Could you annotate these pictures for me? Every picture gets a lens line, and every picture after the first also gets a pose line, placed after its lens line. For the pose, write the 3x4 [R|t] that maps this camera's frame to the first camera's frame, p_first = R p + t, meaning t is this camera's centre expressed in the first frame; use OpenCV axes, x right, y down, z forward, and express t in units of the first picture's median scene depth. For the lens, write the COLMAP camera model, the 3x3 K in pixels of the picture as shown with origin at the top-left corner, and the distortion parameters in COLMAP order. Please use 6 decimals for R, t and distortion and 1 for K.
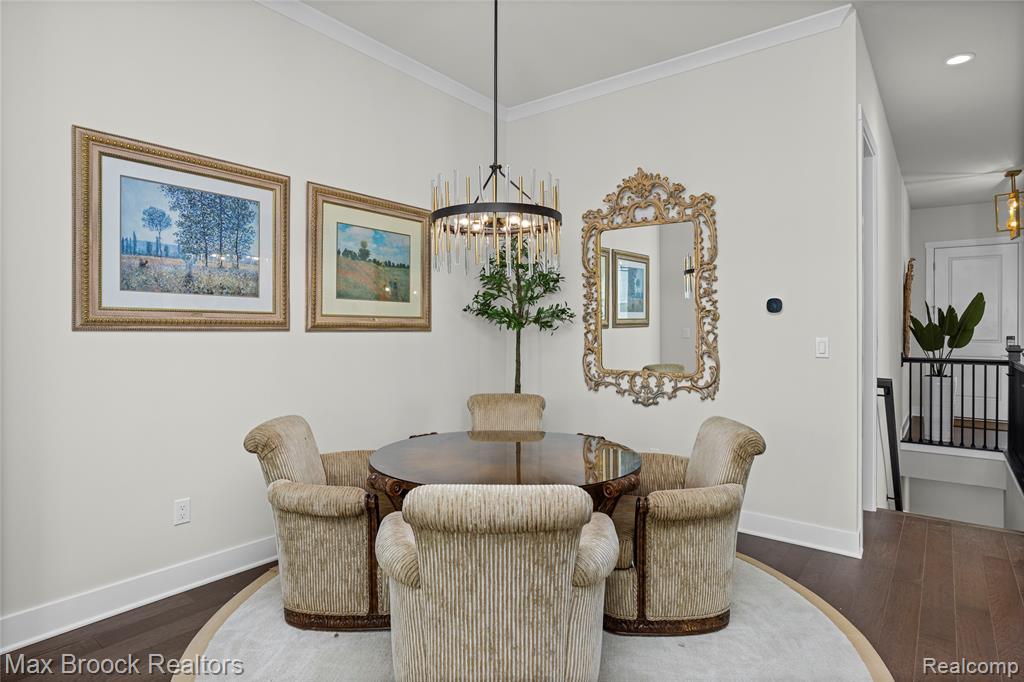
lens RADIAL K [[579.5, 0, 514.6], [0, 579.5, 330.6], [0, 0, 1]] dist [0.000405, 0.000064]
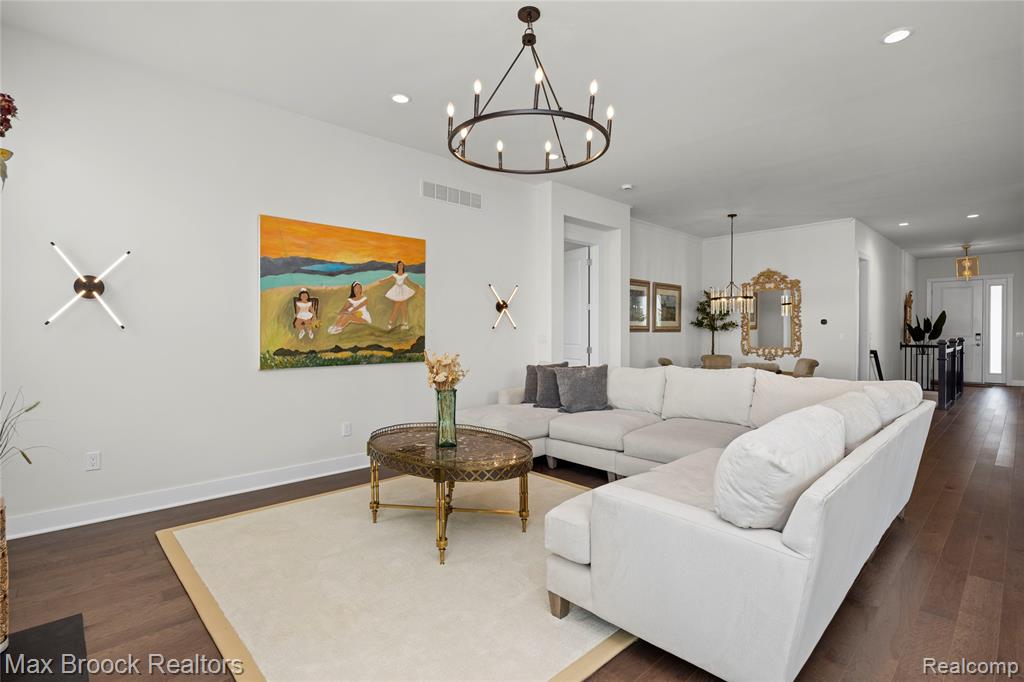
lens RADIAL K [[489.1, 0, 512.0], [0, 489.1, 341.0], [0, 0, 1]] dist [0.001425, -0.000003]
pose [[0.985748, -0.001635, -0.168219, -0.538070], [0.004648, 0.999836, 0.017519, 0.000368], [0.168163, -0.018051, 0.985594, -1.334753]]
